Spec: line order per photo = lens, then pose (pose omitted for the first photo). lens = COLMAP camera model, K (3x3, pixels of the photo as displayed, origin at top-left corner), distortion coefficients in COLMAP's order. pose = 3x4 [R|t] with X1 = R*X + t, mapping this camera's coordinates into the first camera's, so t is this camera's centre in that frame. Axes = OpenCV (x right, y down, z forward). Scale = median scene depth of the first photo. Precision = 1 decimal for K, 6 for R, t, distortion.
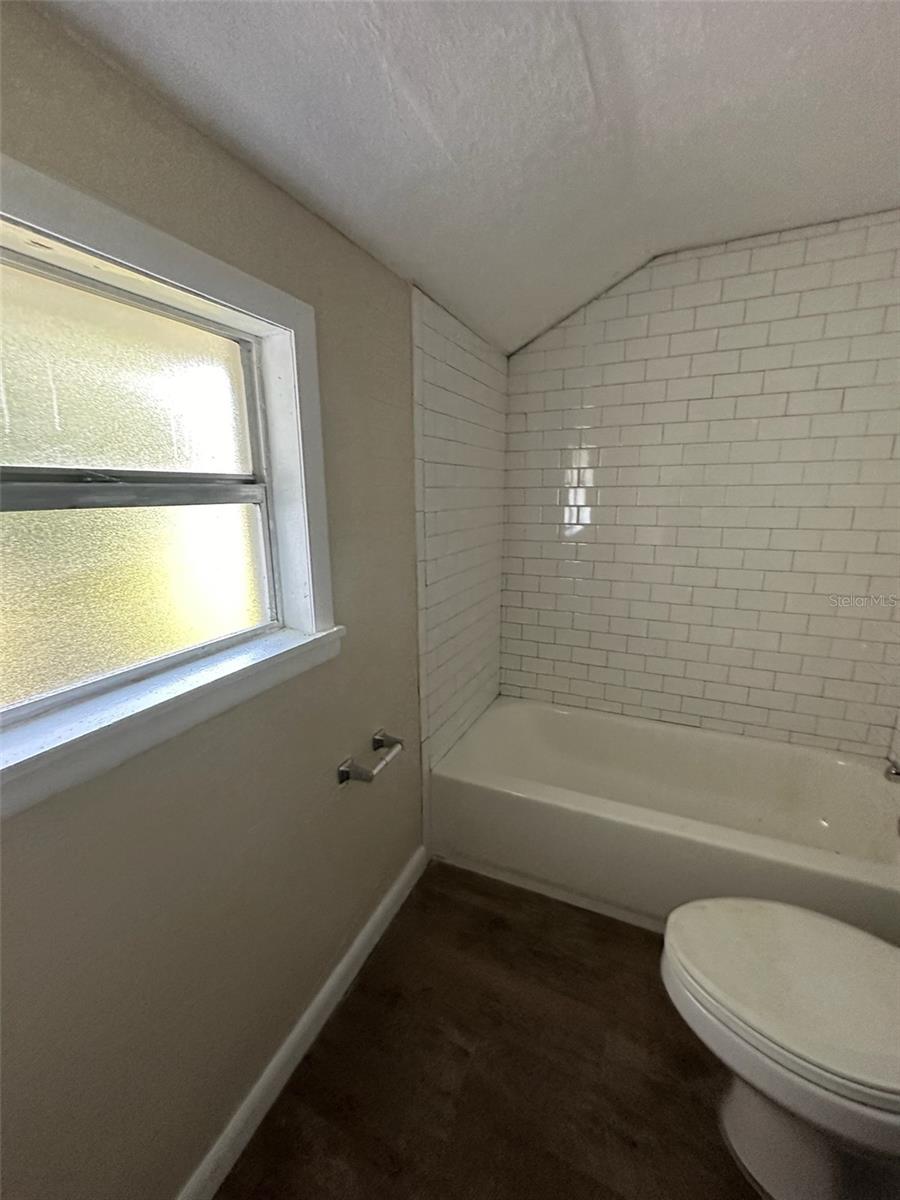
lens RADIAL K [[476.9, 0, 453.8], [0, 476.9, 596.8], [0, 0, 1]] dist [-0.005533, 0.001265]
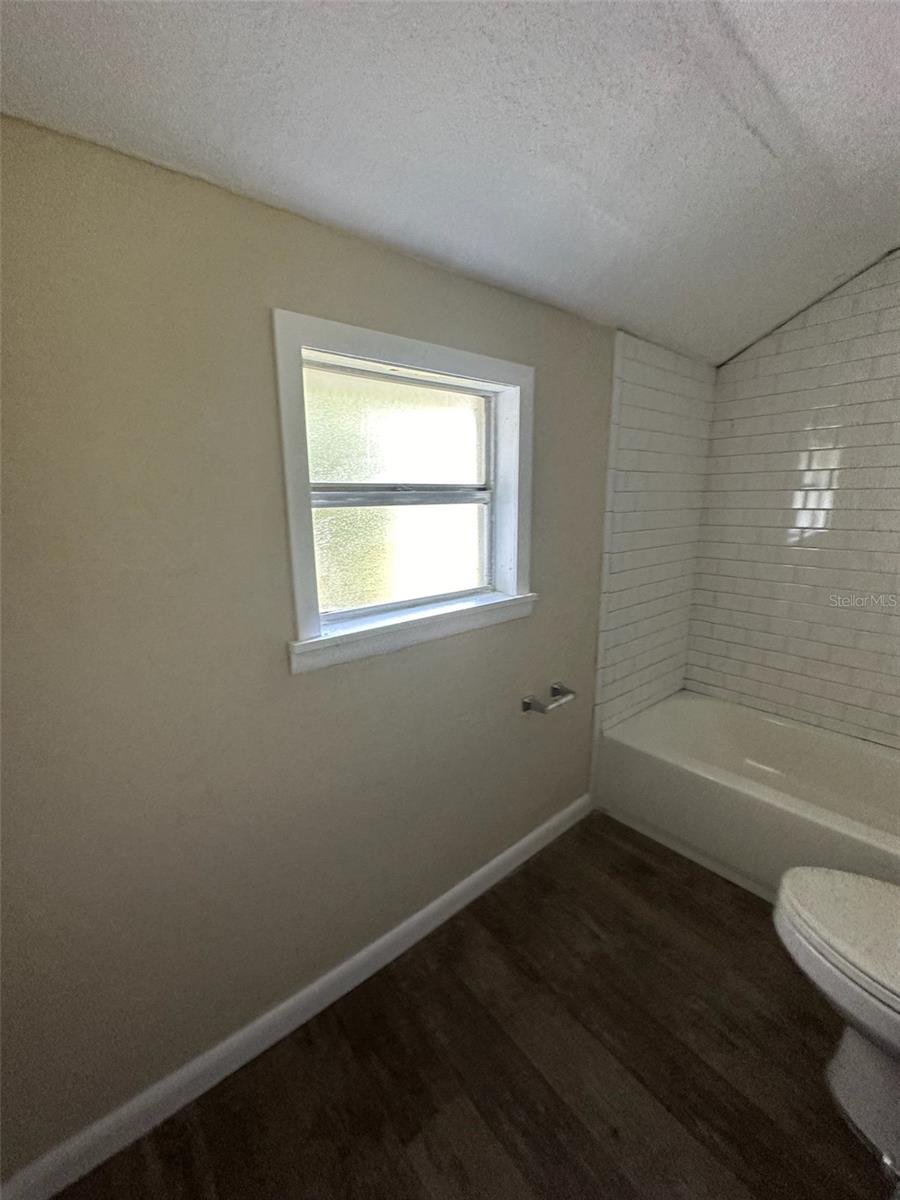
lens RADIAL K [[476.9, 0, 441.4], [0, 476.9, 593.9], [0, 0, 1]] dist [-0.005533, 0.001265]
pose [[0.892708, 0.084952, -0.442556, 0.100443], [-0.090916, 0.995828, 0.007765, 0.058427], [0.441369, 0.033304, 0.896707, -0.264097]]
